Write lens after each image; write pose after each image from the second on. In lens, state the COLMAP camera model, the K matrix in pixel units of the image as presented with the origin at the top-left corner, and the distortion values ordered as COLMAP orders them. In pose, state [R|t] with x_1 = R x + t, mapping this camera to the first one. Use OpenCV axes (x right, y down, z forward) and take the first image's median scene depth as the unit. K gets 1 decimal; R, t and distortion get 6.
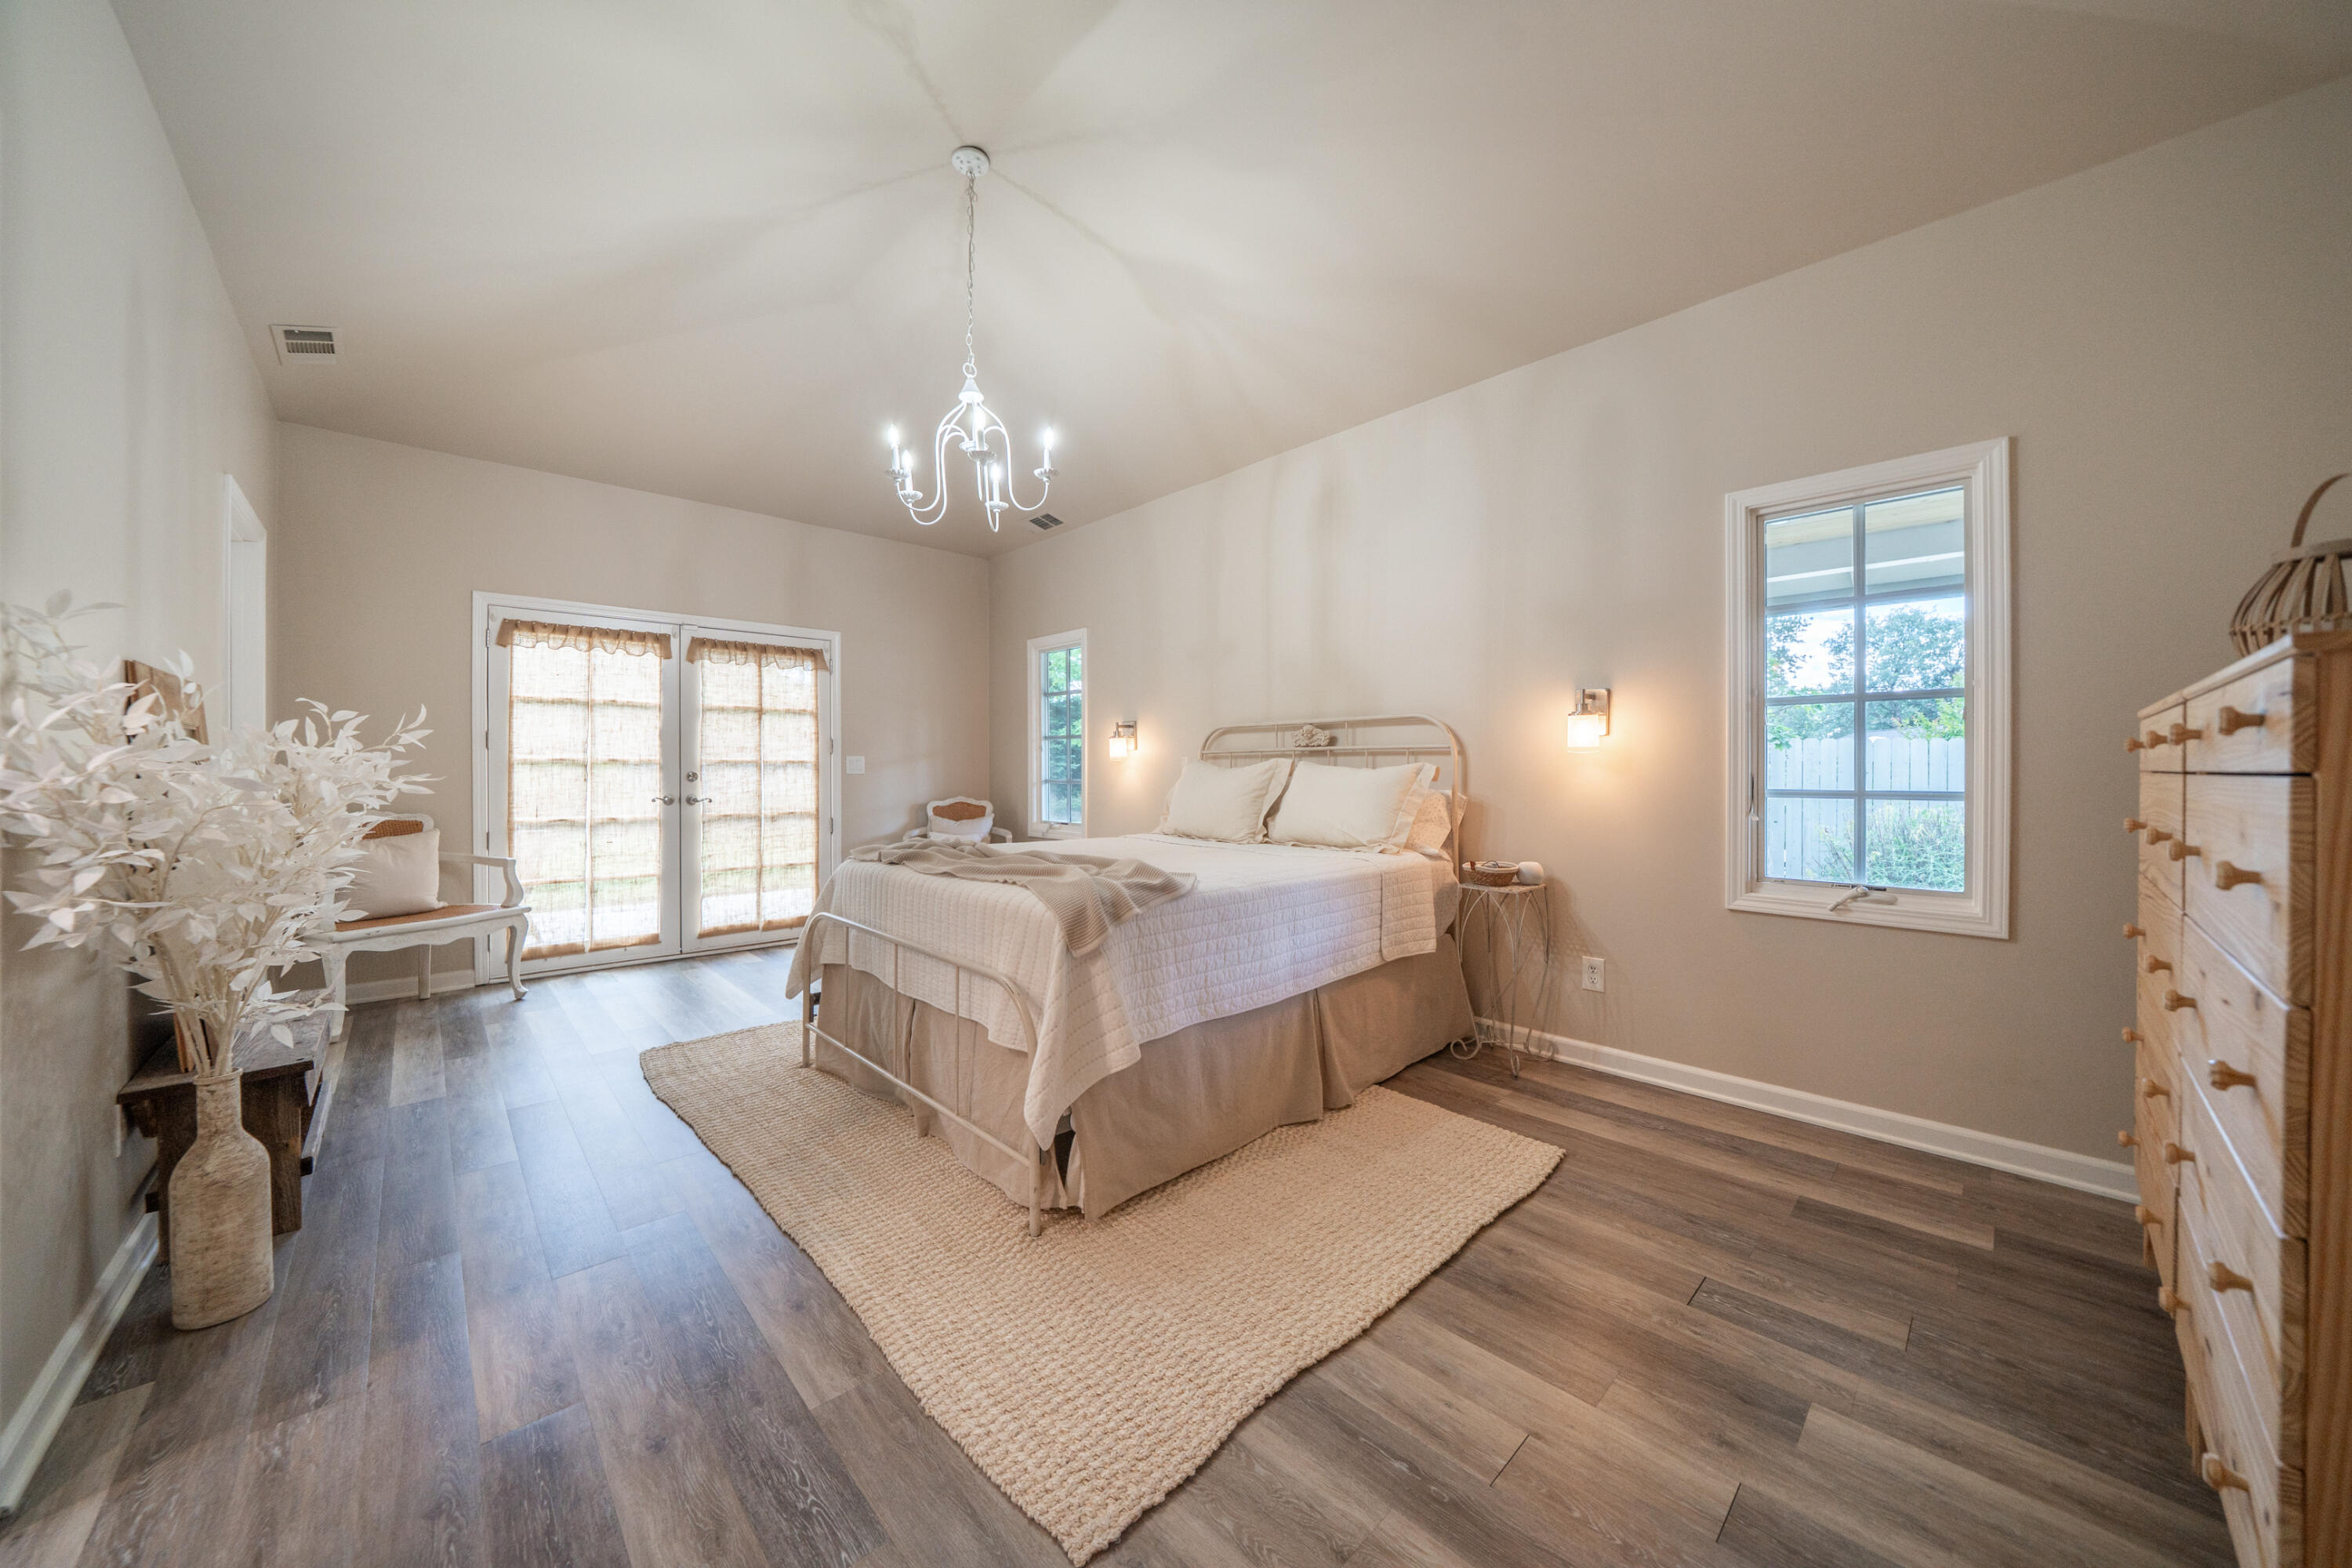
lens RADIAL K [[802.5, 0, 1168.7], [0, 802.5, 777.2], [0, 0, 1]] dist [-0.001989, -0.000122]
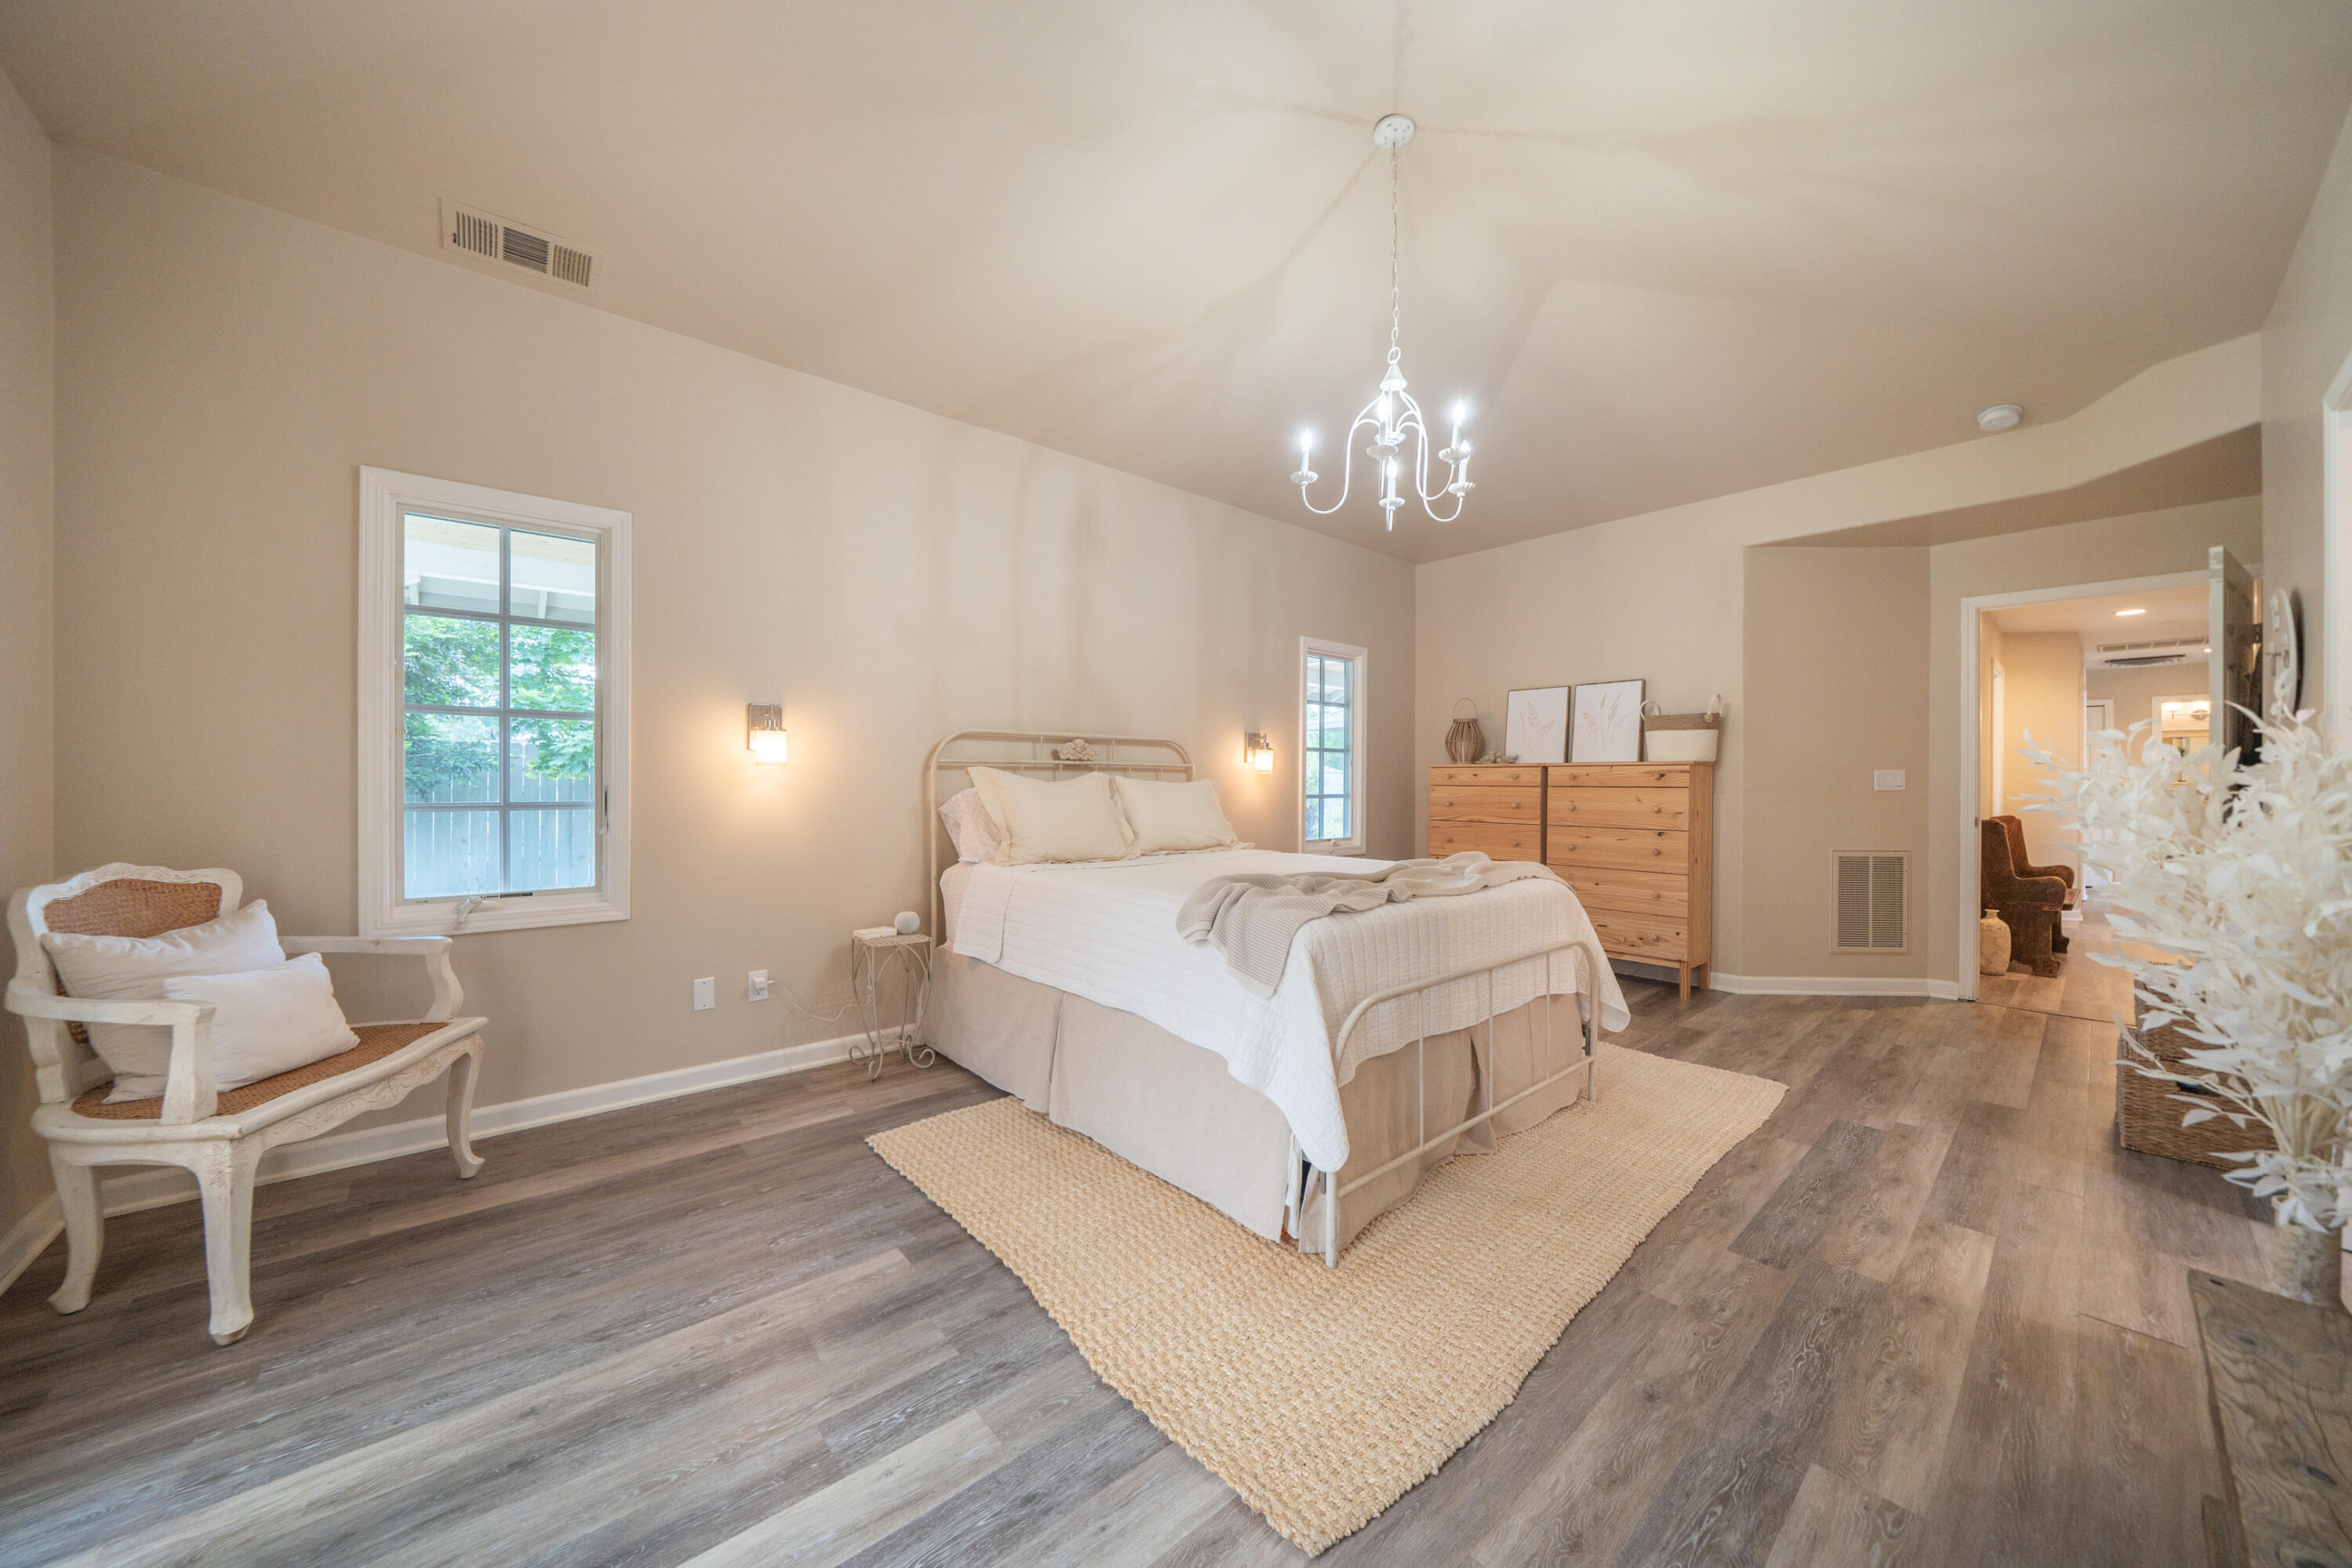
lens RADIAL K [[802.5, 0, 1168.7], [0, 802.5, 777.2], [0, 0, 1]] dist [-0.001989, -0.000122]
pose [[0.052932, -0.001136, 0.998597, -1.030774], [0.001755, 0.999998, 0.001044, -0.022105], [-0.998597, 0.001697, 0.052934, 1.040474]]
